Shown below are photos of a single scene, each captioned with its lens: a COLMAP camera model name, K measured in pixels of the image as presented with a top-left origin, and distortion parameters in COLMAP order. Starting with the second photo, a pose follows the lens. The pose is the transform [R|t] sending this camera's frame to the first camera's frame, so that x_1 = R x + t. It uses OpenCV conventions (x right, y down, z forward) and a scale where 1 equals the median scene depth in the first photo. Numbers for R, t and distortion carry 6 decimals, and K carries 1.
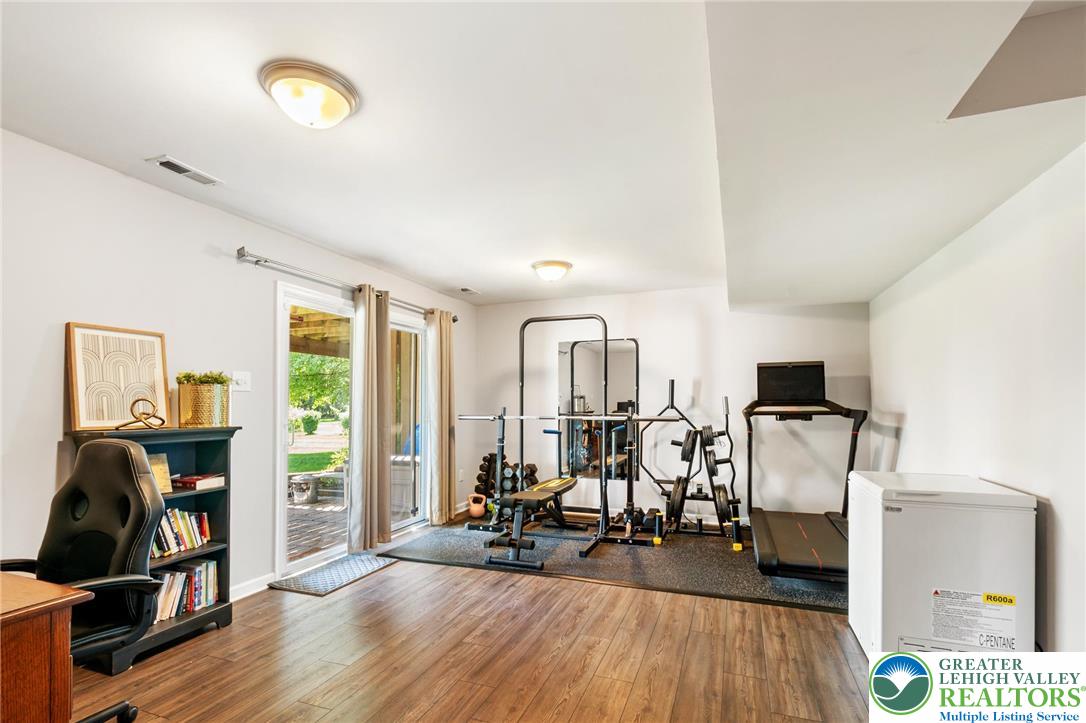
lens RADIAL K [[495.9, 0, 552.8], [0, 495.9, 403.9], [0, 0, 1]] dist [0.014082, -0.001223]
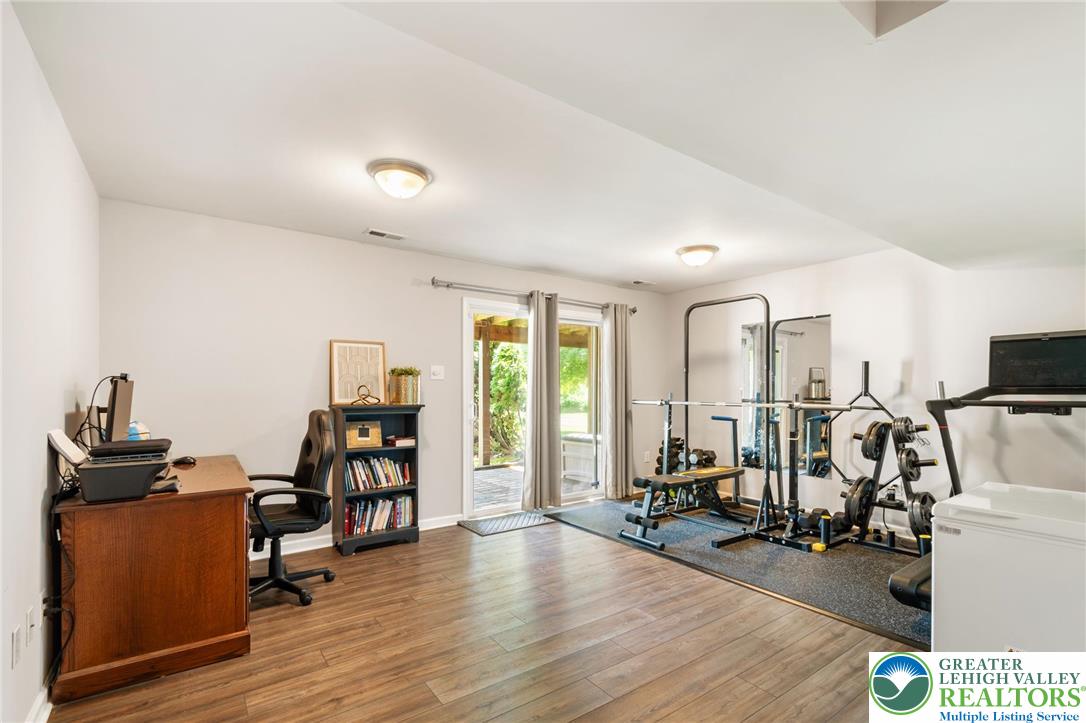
lens RADIAL K [[495.9, 0, 562.6], [0, 495.9, 389.4], [0, 0, 1]] dist [0.014082, -0.001223]
pose [[0.839468, 0.005192, -0.543384, 0.313268], [-0.004055, 0.999986, 0.003291, -0.002949], [0.543394, -0.000560, 0.839478, 0.017142]]
